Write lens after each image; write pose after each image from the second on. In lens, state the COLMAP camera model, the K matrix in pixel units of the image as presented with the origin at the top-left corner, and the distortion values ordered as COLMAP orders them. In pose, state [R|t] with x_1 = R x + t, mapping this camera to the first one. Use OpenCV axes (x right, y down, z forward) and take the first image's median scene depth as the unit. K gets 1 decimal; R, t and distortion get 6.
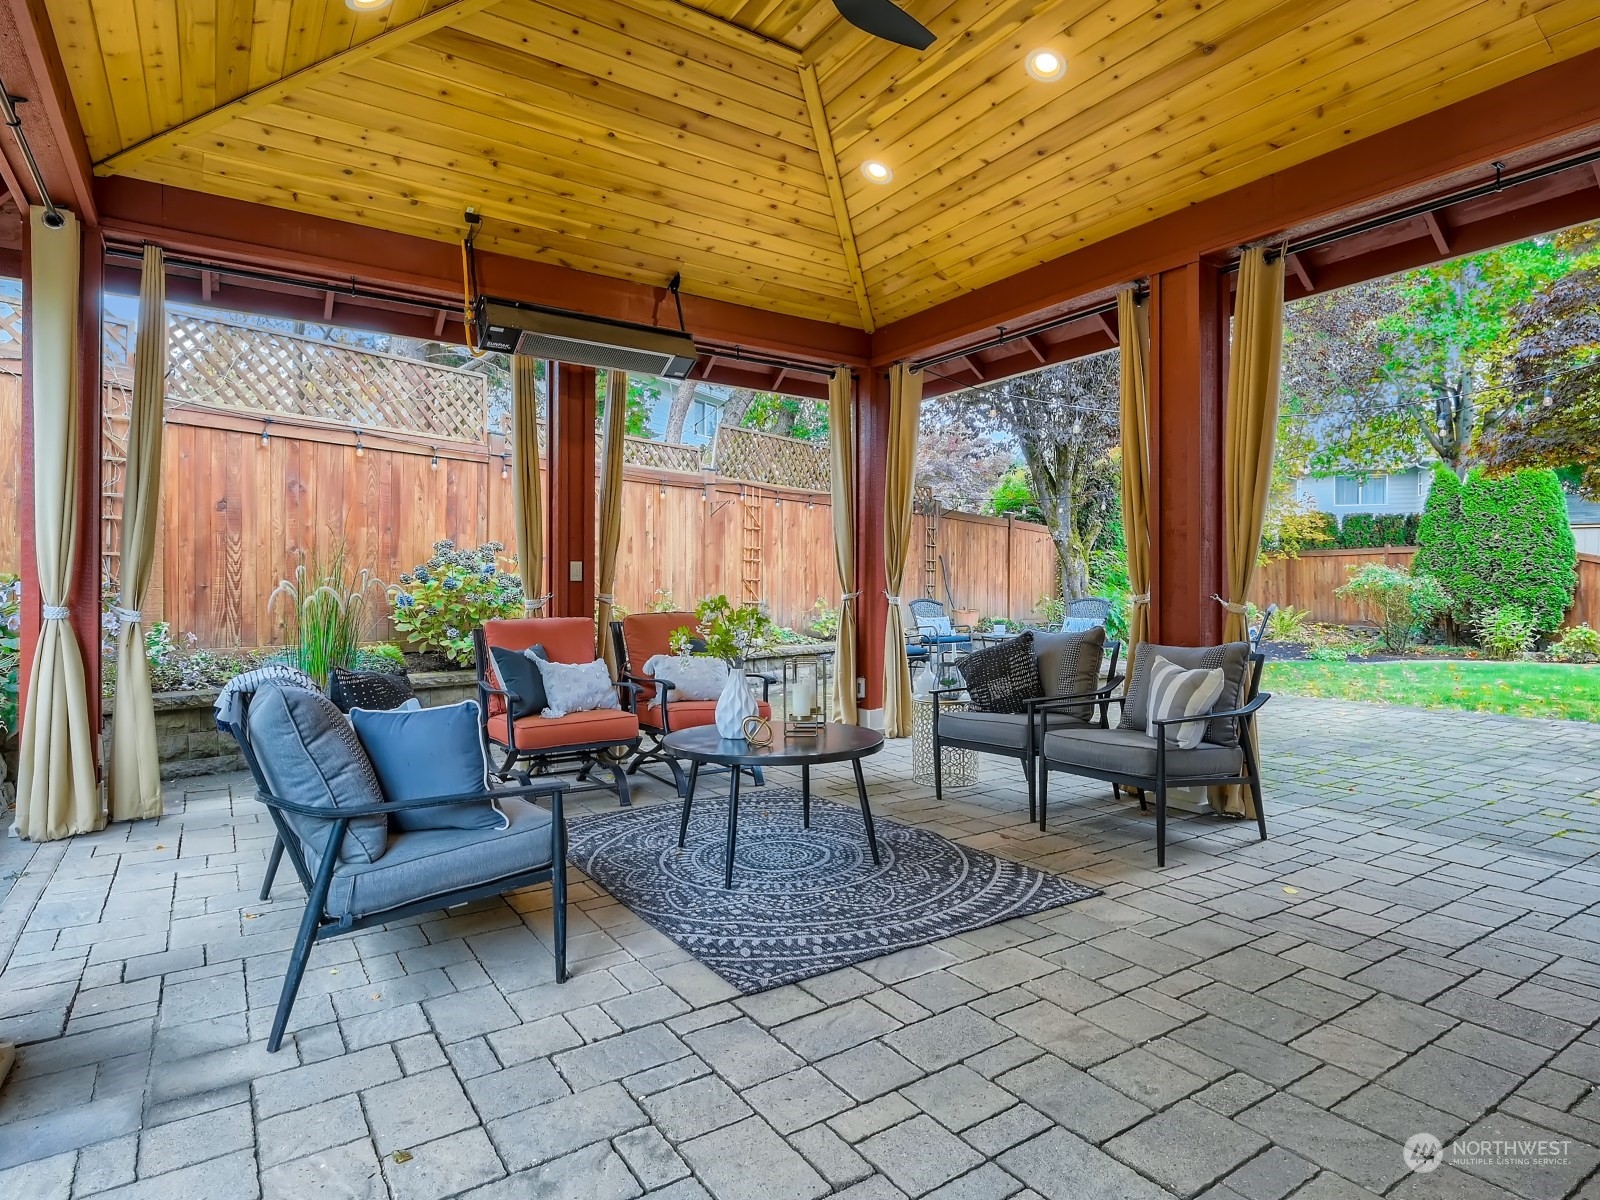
lens RADIAL K [[914.7, 0, 800.0], [0, 914.7, 600.0], [0, 0, 1]] dist [0.003080, 0.001433]
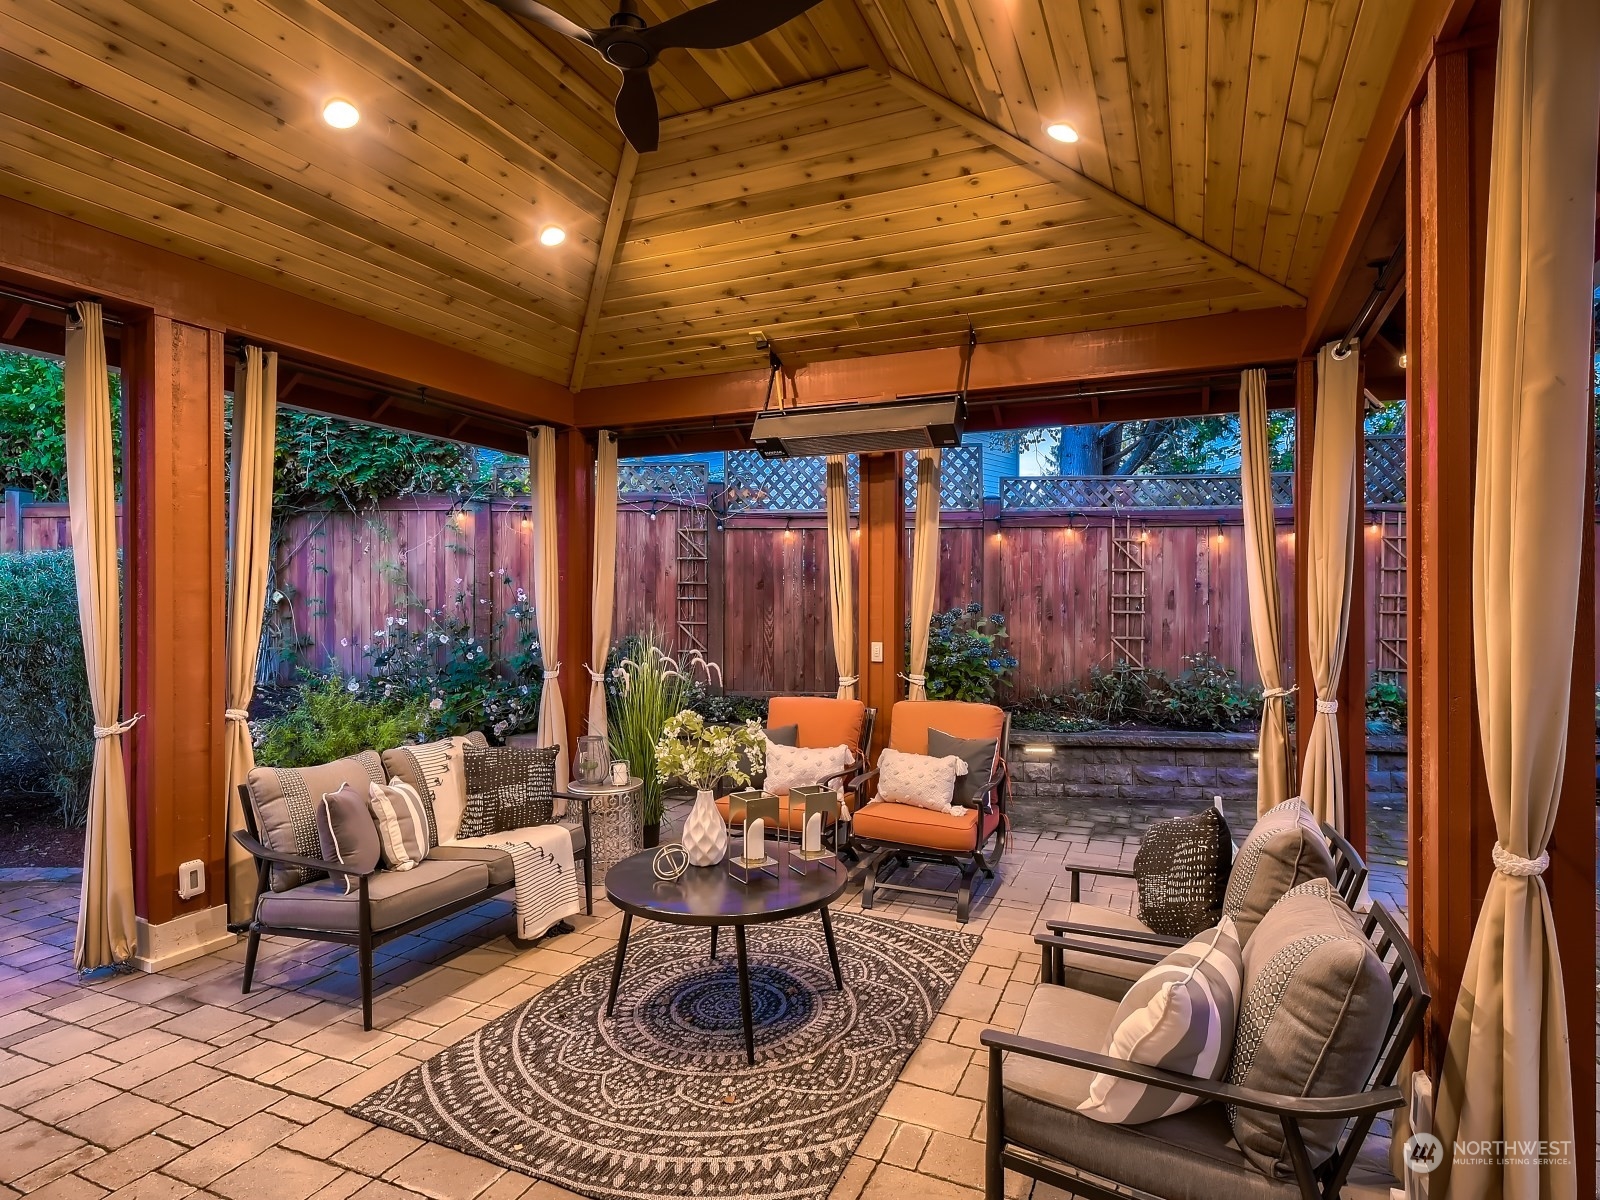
lens RADIAL K [[866.4, 0, 800.0], [0, 866.4, 600.0], [0, 0, 1]] dist [0.074124, -0.041742]
pose [[0.520976, 0.002153, -0.853568, 0.850174], [-0.009194, 0.999953, -0.003089, -0.136324], [0.853522, 0.009457, 0.520972, 0.676233]]
